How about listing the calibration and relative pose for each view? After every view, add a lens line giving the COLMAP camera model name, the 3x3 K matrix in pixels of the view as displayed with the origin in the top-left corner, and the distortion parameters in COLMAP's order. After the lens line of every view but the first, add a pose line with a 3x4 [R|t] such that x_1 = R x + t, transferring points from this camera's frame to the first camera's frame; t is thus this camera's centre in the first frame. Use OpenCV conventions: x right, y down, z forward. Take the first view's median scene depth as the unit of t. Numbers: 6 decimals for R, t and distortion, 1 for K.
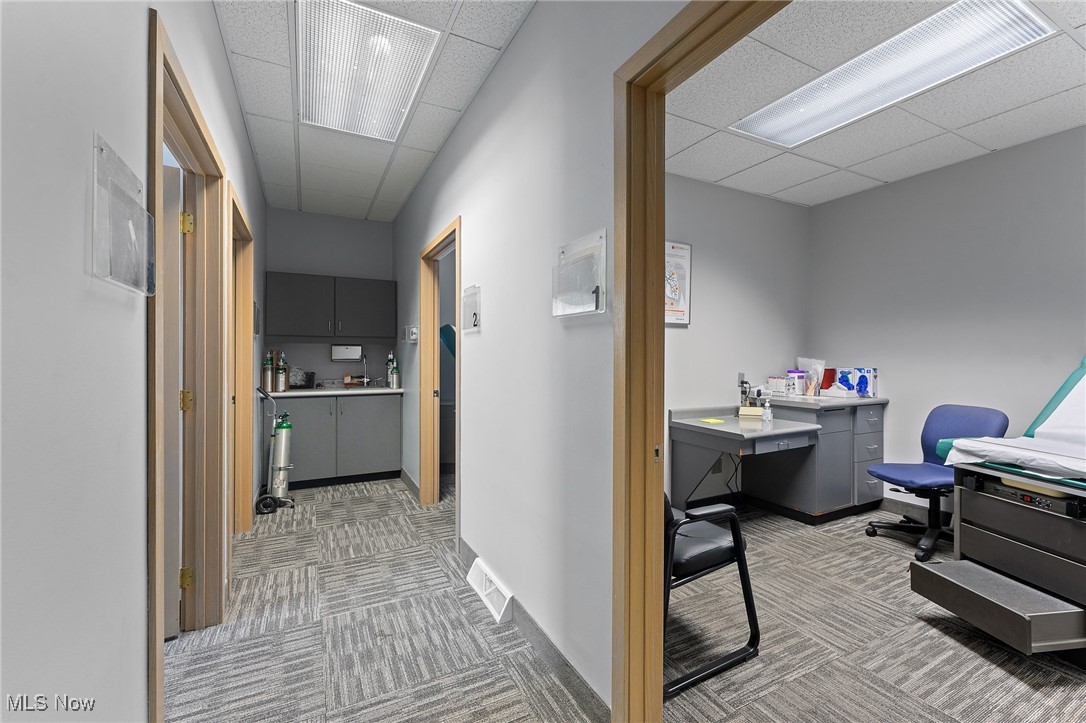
lens RADIAL K [[434.3, 0, 548.7], [0, 434.3, 358.8], [0, 0, 1]] dist [-0.017014, 0.000338]
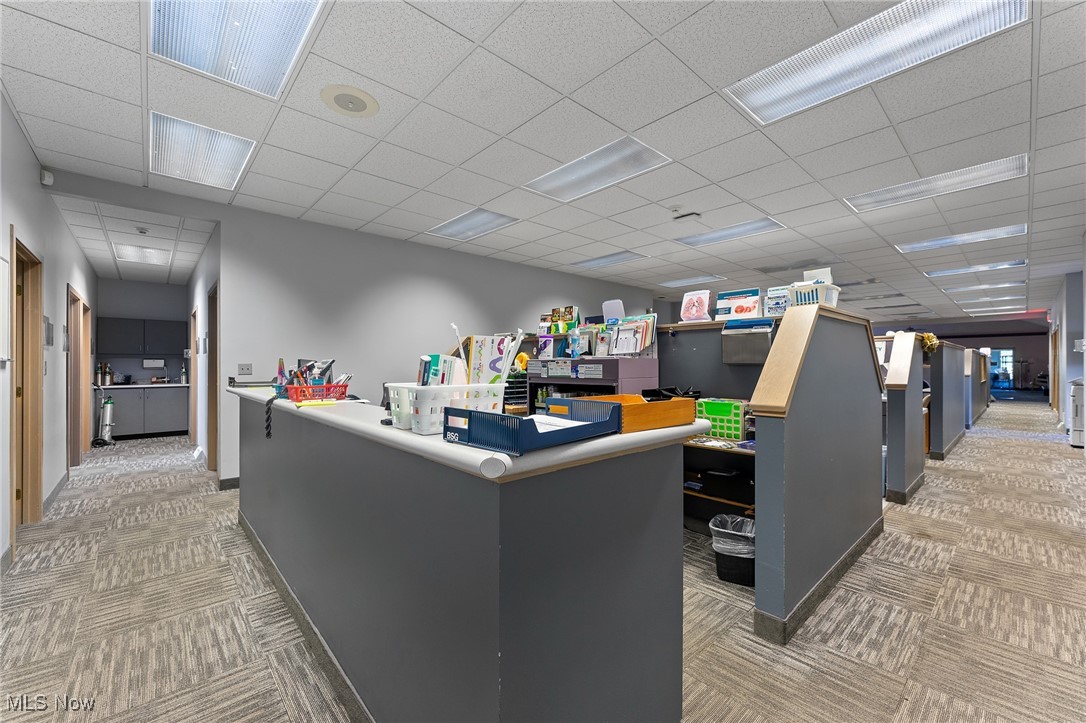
lens RADIAL K [[434.3, 0, 537.0], [0, 434.3, 361.3], [0, 0, 1]] dist [-0.017014, 0.000338]
pose [[0.975018, -0.005347, 0.222060, 0.683831], [0.006143, 0.999977, -0.002894, -0.008536], [-0.222039, 0.004186, 0.975029, -1.059936]]
